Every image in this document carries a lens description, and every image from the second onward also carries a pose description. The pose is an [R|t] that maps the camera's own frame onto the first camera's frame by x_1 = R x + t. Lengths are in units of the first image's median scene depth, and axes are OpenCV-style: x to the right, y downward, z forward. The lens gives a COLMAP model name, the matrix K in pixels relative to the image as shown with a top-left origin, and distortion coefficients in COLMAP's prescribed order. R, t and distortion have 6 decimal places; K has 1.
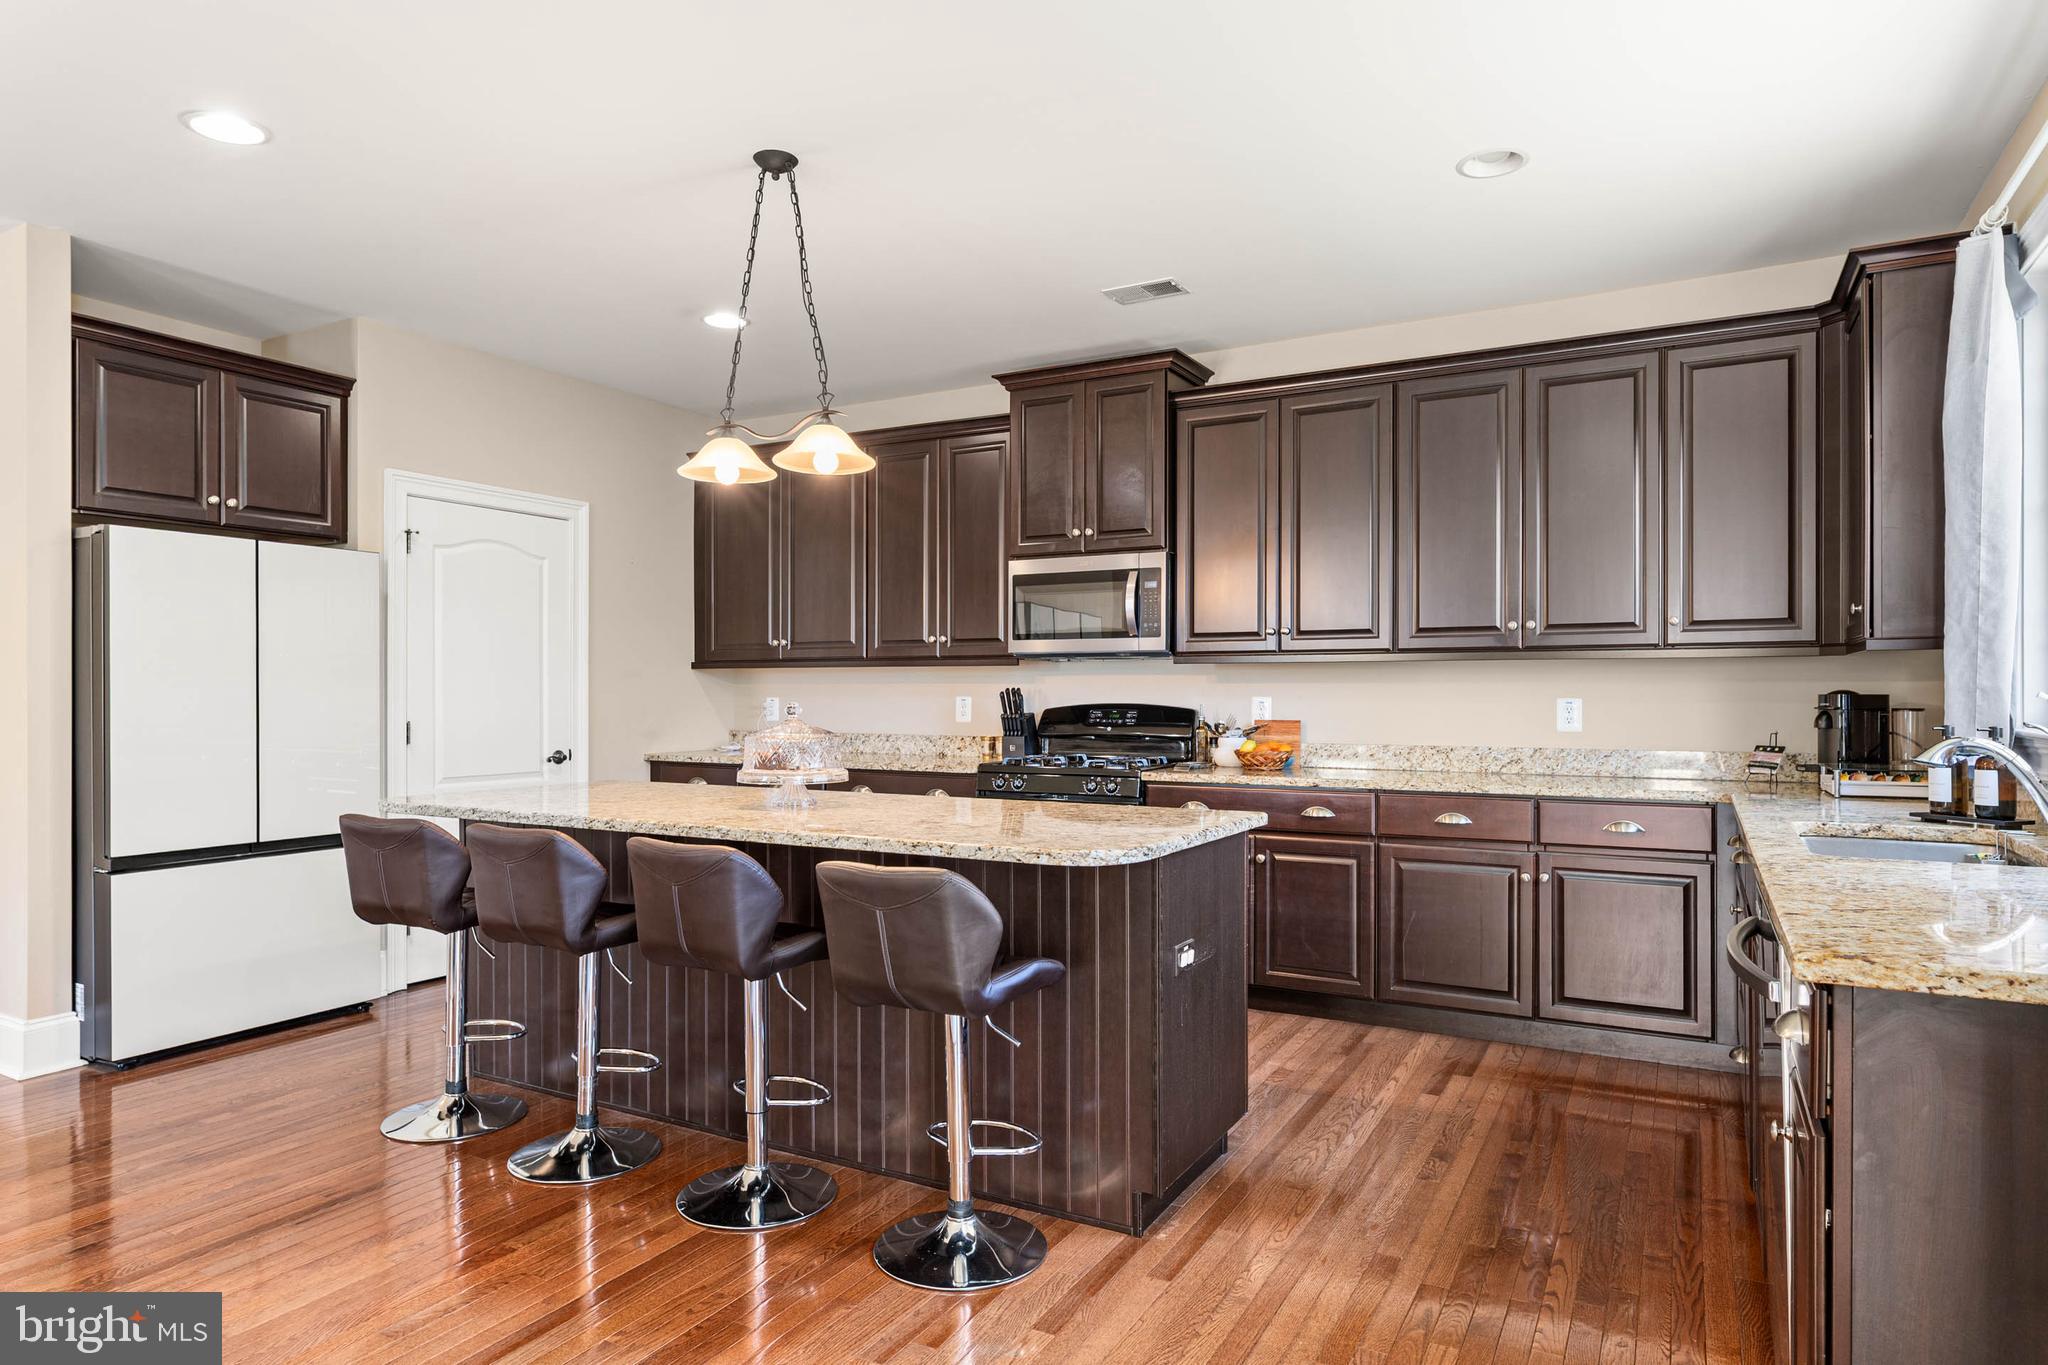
lens RADIAL K [[1182.1, 0, 1027.2], [0, 1182.1, 695.4], [0, 0, 1]] dist [-0.000137, -0.001320]
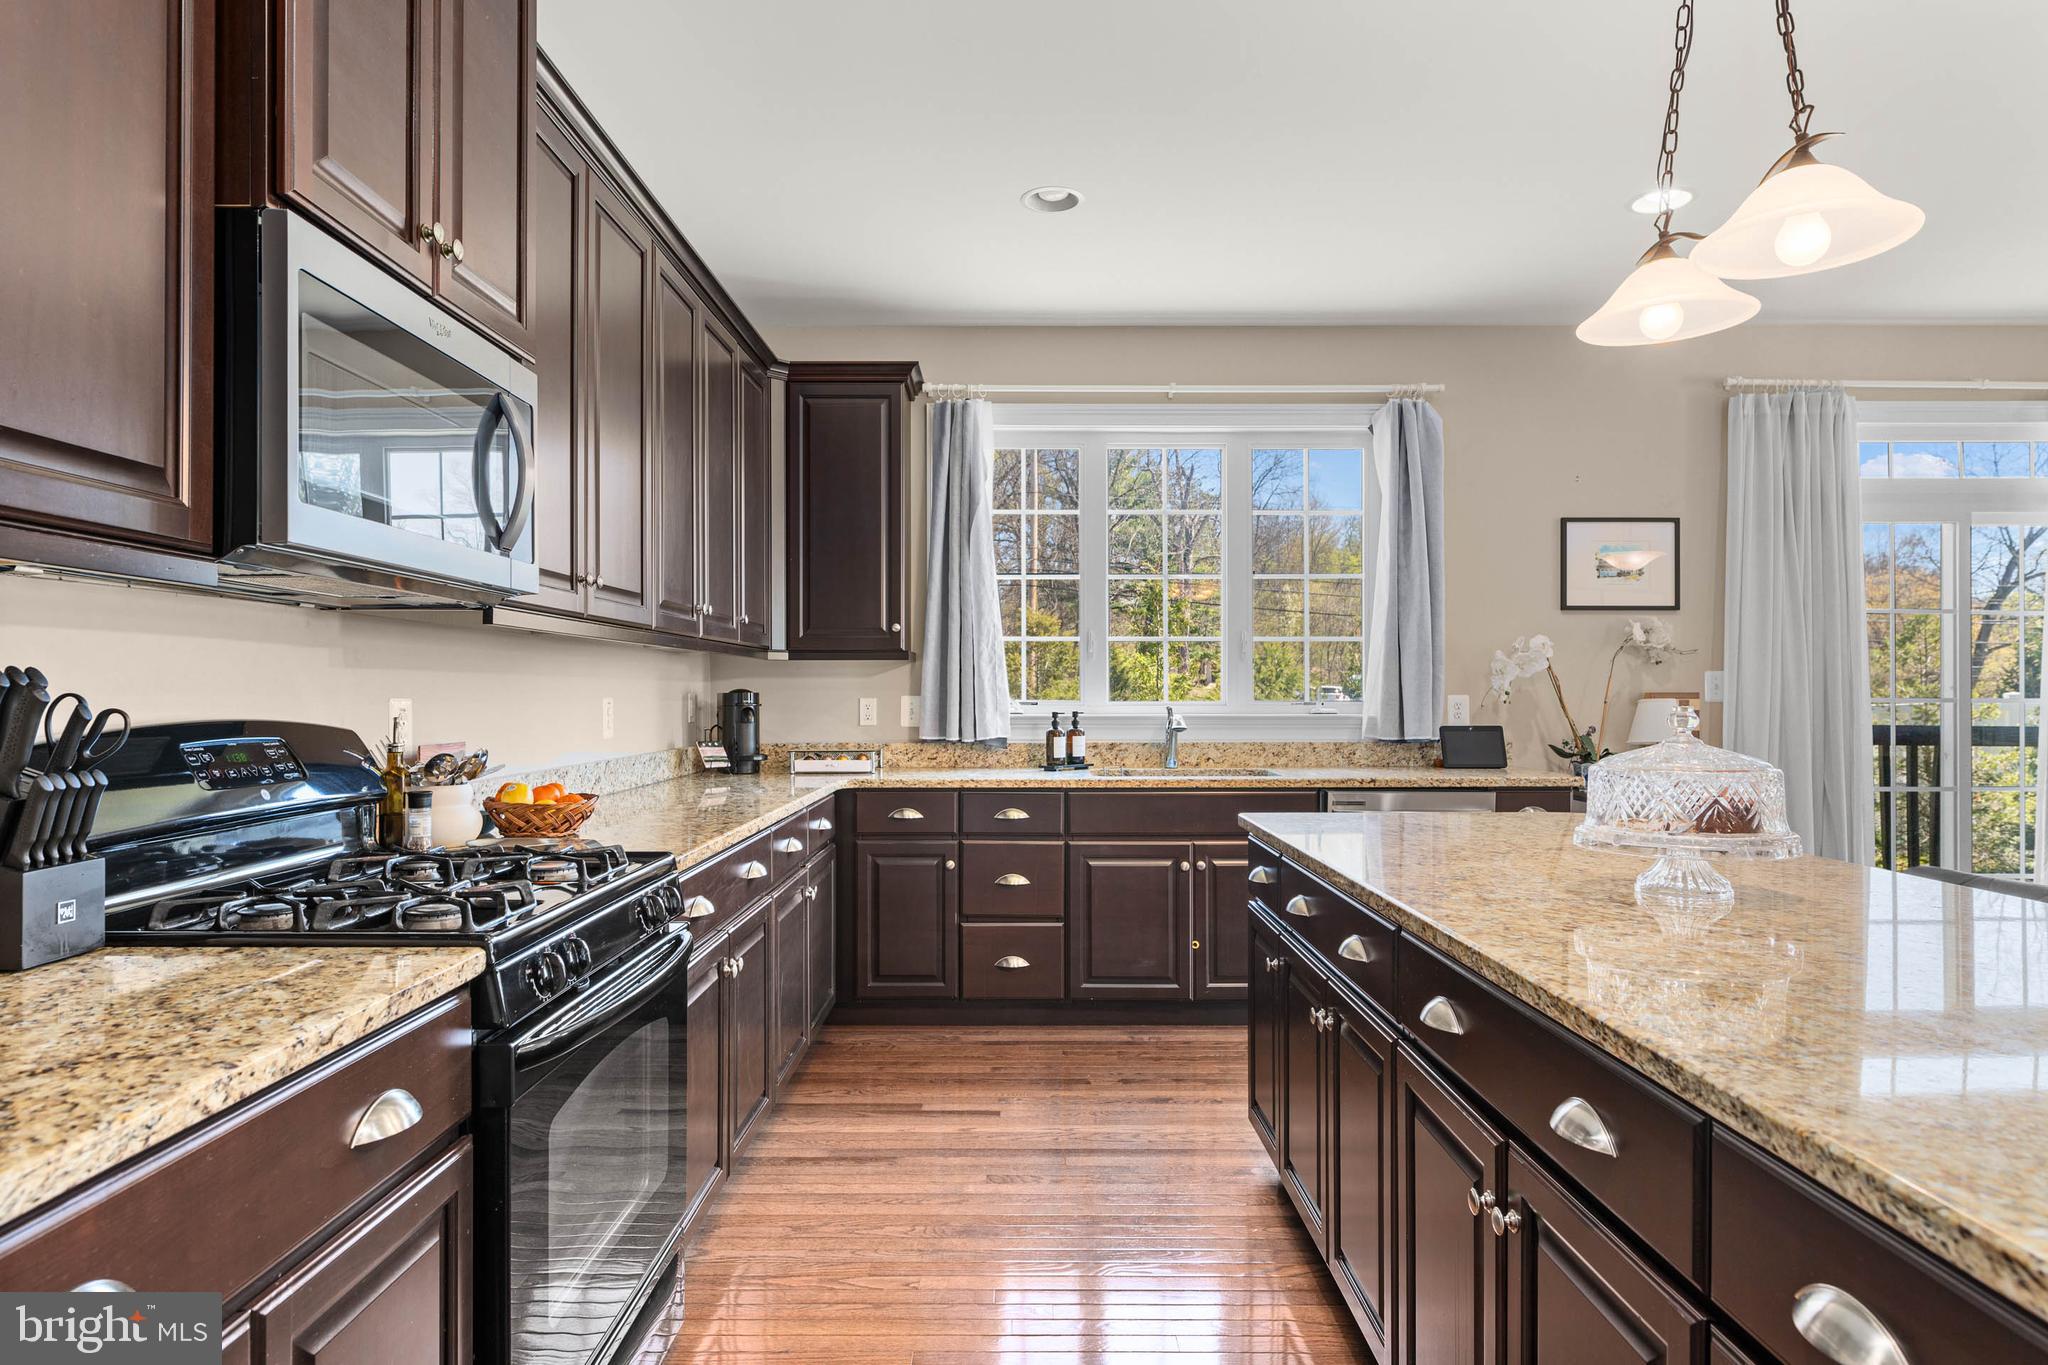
lens RADIAL K [[1182.1, 0, 1032.7], [0, 1182.1, 686.2], [0, 0, 1]] dist [-0.000137, -0.001320]
pose [[-0.492288, 0.004111, 0.870423, -0.419601], [0.001487, 0.999991, -0.003882, -0.001636], [-0.870431, -0.000617, -0.492290, 1.212374]]
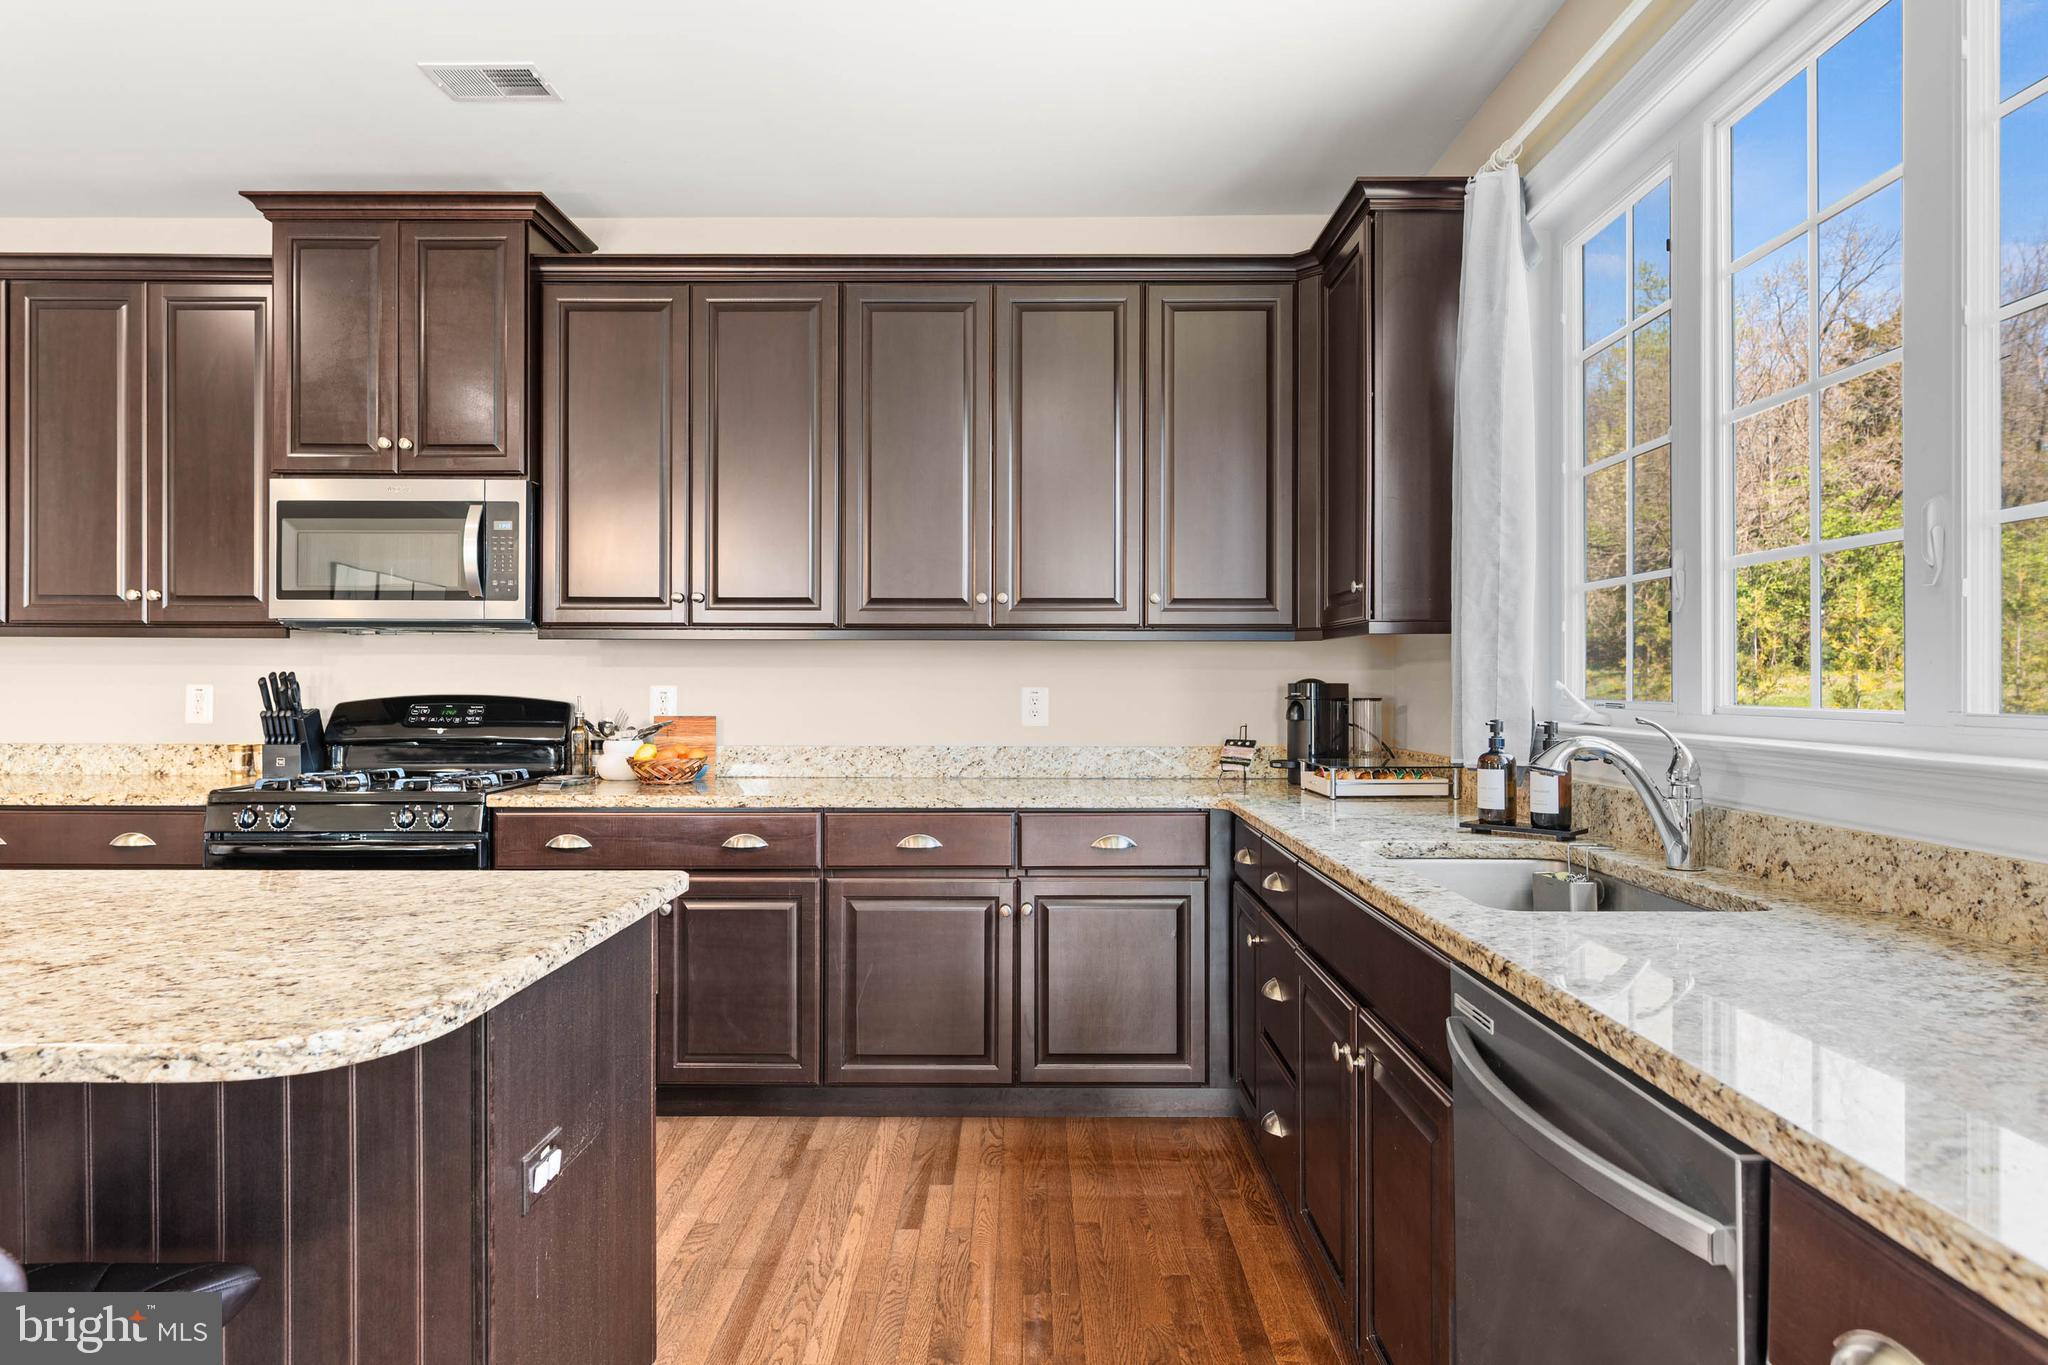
lens RADIAL K [[1182.1, 0, 1024.3], [0, 1182.1, 687.0], [0, 0, 1]] dist [-0.000137, -0.001320]
pose [[0.875482, -0.000325, 0.483251, 0.042132], [-0.001168, 0.999995, 0.002790, -0.000174], [-0.483250, -0.003007, 0.875477, 0.272676]]
